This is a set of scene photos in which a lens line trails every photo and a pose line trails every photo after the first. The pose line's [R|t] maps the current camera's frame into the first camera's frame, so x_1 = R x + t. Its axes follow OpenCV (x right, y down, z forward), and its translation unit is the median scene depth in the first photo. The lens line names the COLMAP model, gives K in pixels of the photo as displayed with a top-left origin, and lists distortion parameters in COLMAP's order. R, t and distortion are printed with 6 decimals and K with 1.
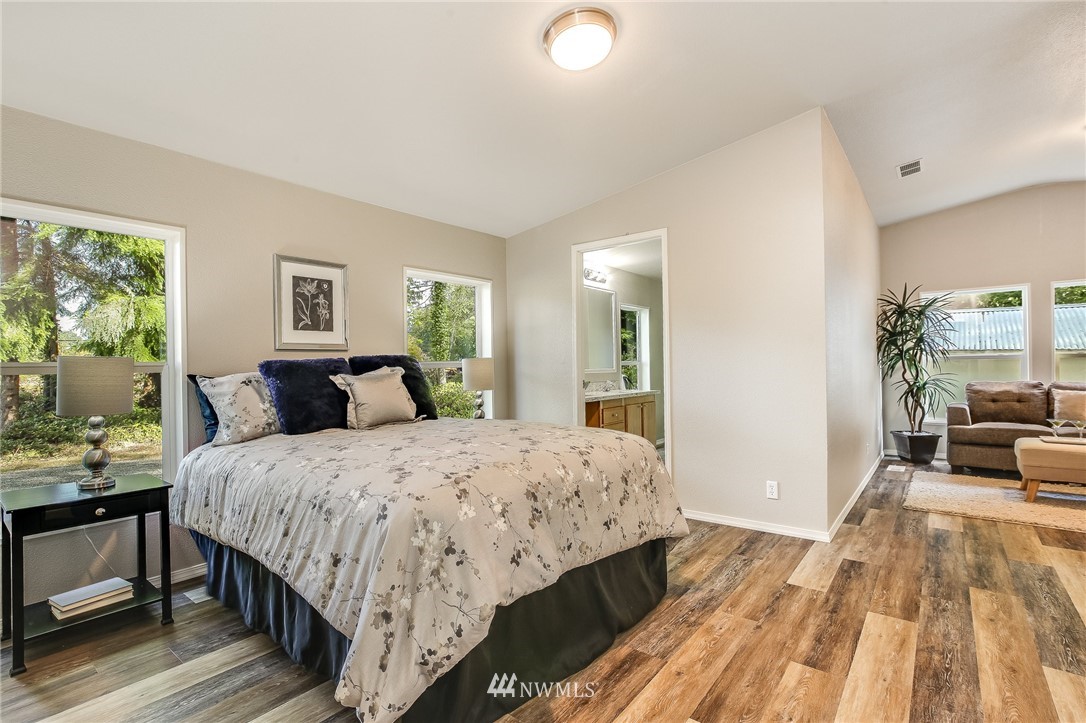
lens RADIAL K [[504.1, 0, 561.0], [0, 504.1, 352.4], [0, 0, 1]] dist [-0.009050, 0.000186]
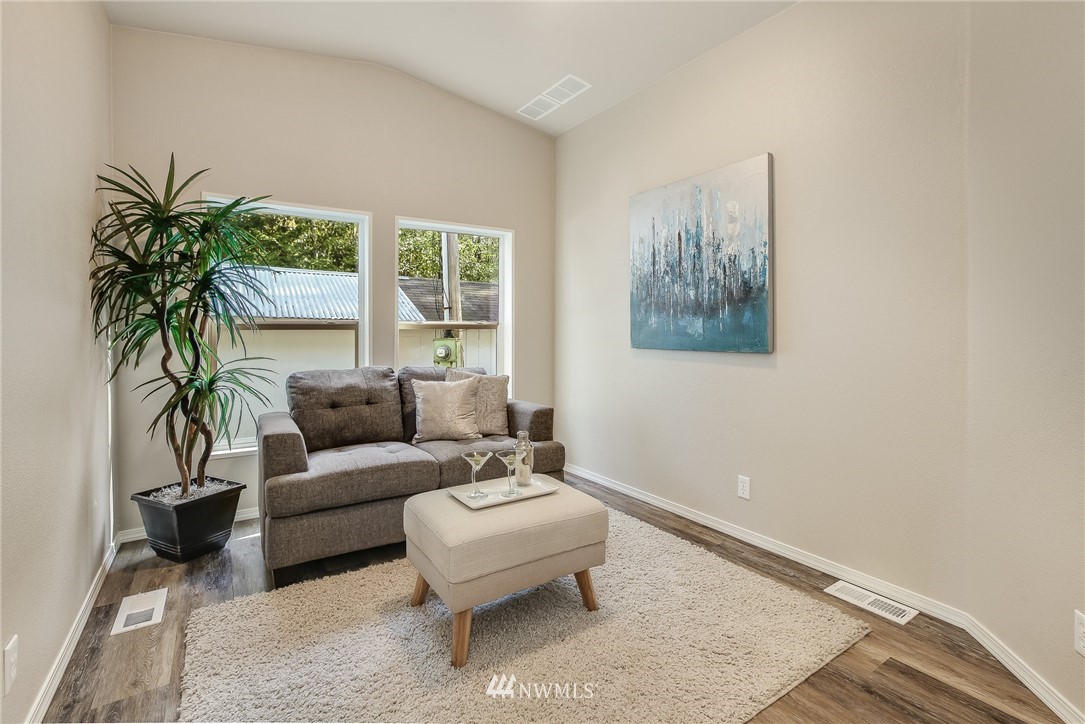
lens RADIAL K [[503.6, 0, 560.5], [0, 503.6, 352.9], [0, 0, 1]] dist [-0.009050, 0.000186]
pose [[0.312035, -0.023661, 0.949776, 0.380137], [-0.039054, 0.998525, 0.037706, 0.006210], [-0.949268, -0.048858, 0.310651, 0.543747]]
